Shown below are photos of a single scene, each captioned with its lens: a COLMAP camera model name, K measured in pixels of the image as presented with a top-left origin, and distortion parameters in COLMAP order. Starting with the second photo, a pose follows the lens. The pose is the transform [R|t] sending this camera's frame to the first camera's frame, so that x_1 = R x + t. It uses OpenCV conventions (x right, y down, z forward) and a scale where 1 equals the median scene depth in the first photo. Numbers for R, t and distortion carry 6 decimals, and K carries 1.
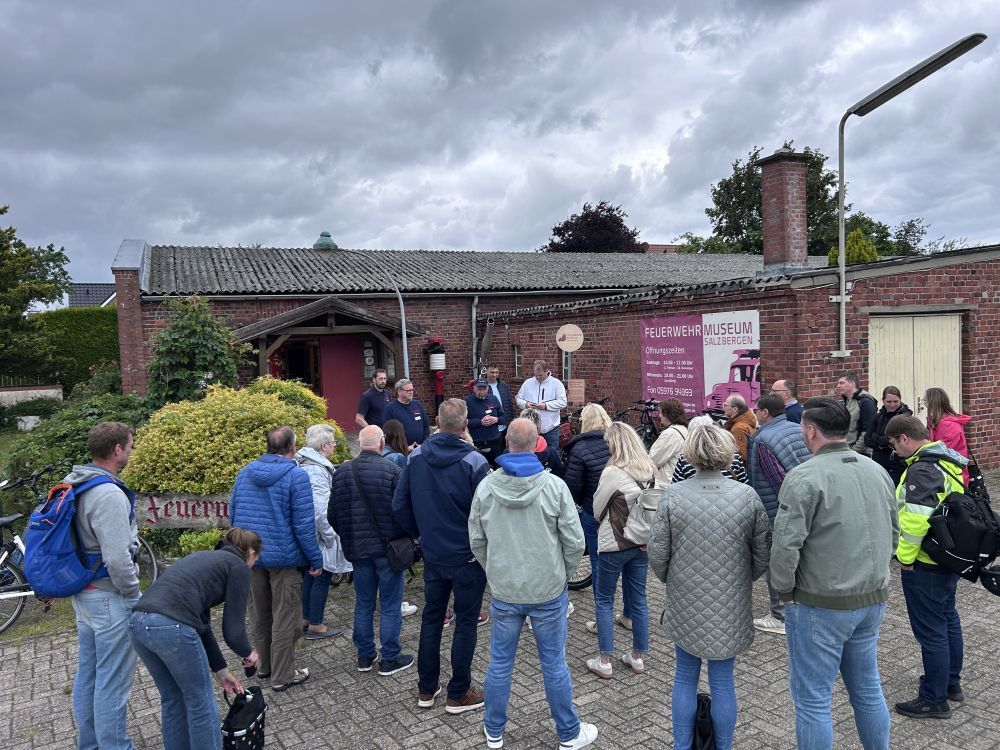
lens RADIAL K [[756.9, 0, 494.6], [0, 756.9, 381.1], [0, 0, 1]] dist [0.011746, -0.001682]
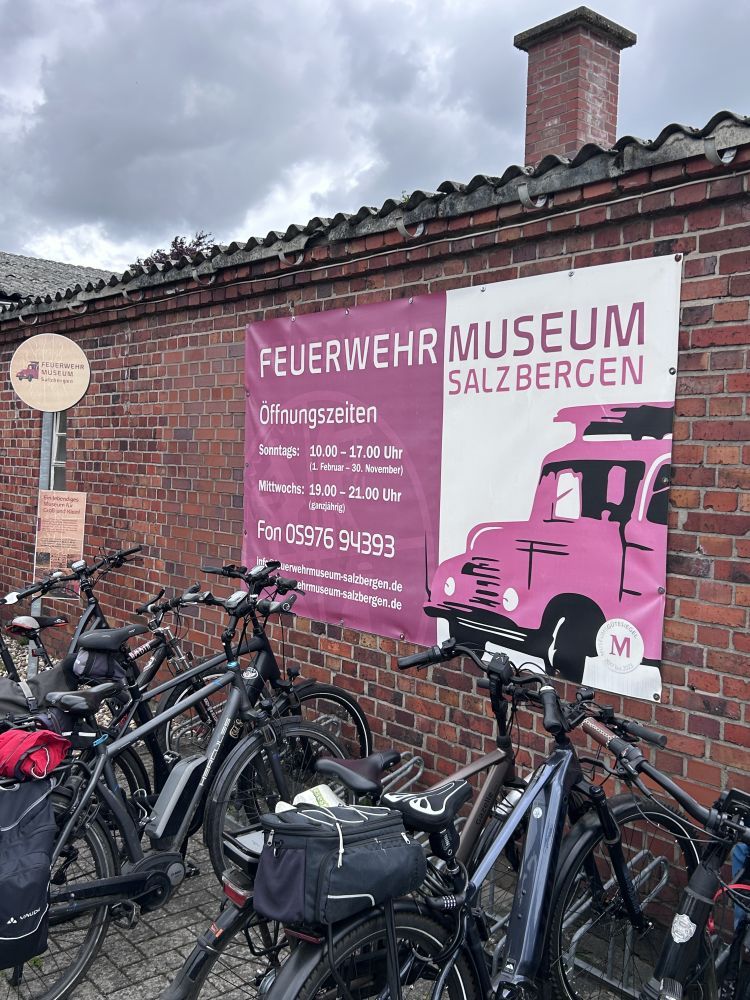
lens RADIAL K [[942.4, 0, 372.8], [0, 942.4, 502.5], [0, 0, 1]] dist [-0.011277, 0.000000]
pose [[0.949796, 0.050372, 0.308789, 0.128423], [-0.048492, 0.998729, -0.013764, 0.002524], [-0.309090, -0.001901, 0.951031, 0.623762]]
